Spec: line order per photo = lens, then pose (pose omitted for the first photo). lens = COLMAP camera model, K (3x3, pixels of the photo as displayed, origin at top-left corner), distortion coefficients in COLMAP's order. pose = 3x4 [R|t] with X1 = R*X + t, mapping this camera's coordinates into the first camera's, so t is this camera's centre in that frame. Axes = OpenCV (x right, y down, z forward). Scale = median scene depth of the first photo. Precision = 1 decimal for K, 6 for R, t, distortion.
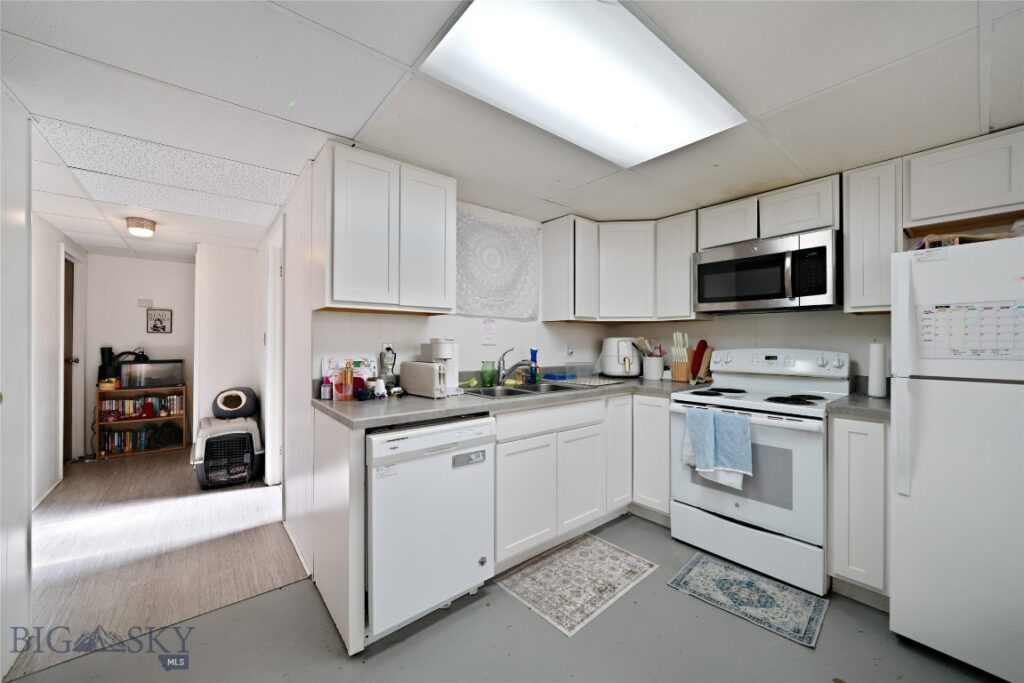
lens RADIAL K [[388.4, 0, 511.1], [0, 388.4, 340.3], [0, 0, 1]] dist [-0.001566, 0.000111]
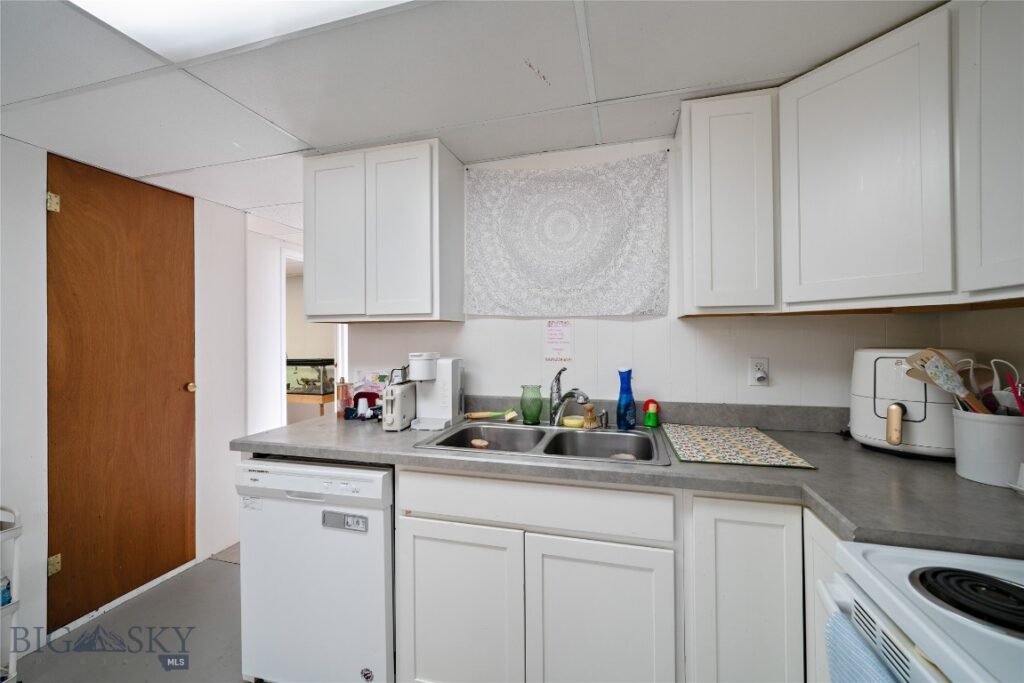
lens RADIAL K [[411.5, 0, 506.5], [0, 411.5, 336.1], [0, 0, 1]] dist [-0.001595, 0.000378]
pose [[0.571615, -0.008616, -0.820477, 0.570534], [0.011588, 0.999930, -0.002428, -0.033016], [0.820440, -0.008120, 0.571675, 0.650232]]
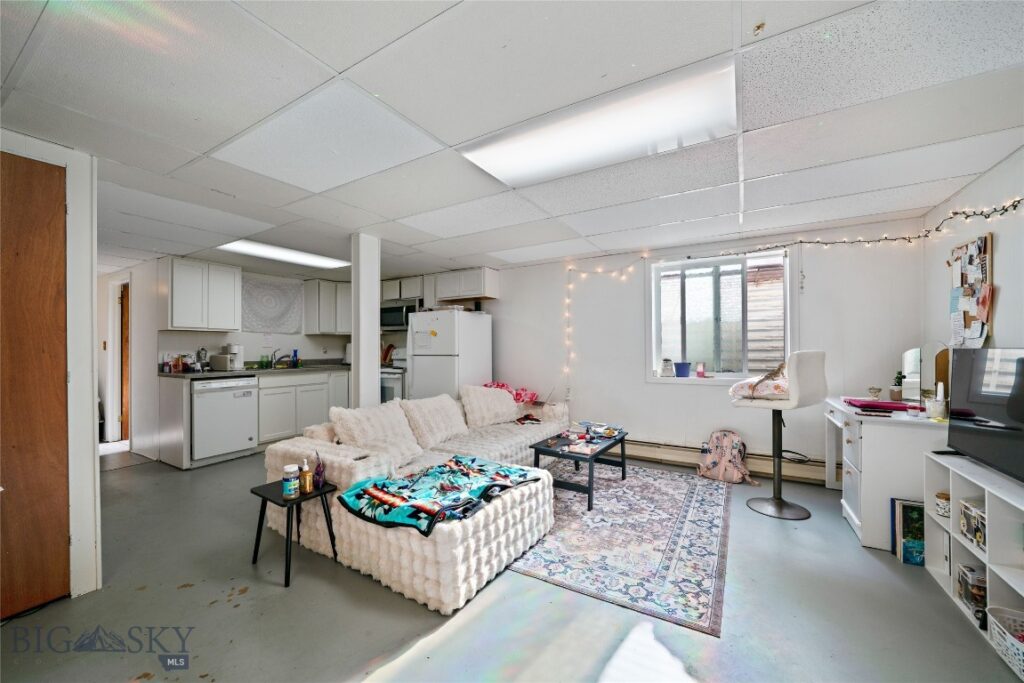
lens RADIAL K [[388.4, 0, 502.4], [0, 388.4, 345.7], [0, 0, 1]] dist [-0.001566, 0.000111]
pose [[0.941936, -0.007082, 0.335717, 0.470314], [0.009953, 0.999927, -0.006834, 0.034448], [-0.335644, 0.009778, 0.941938, -1.408920]]
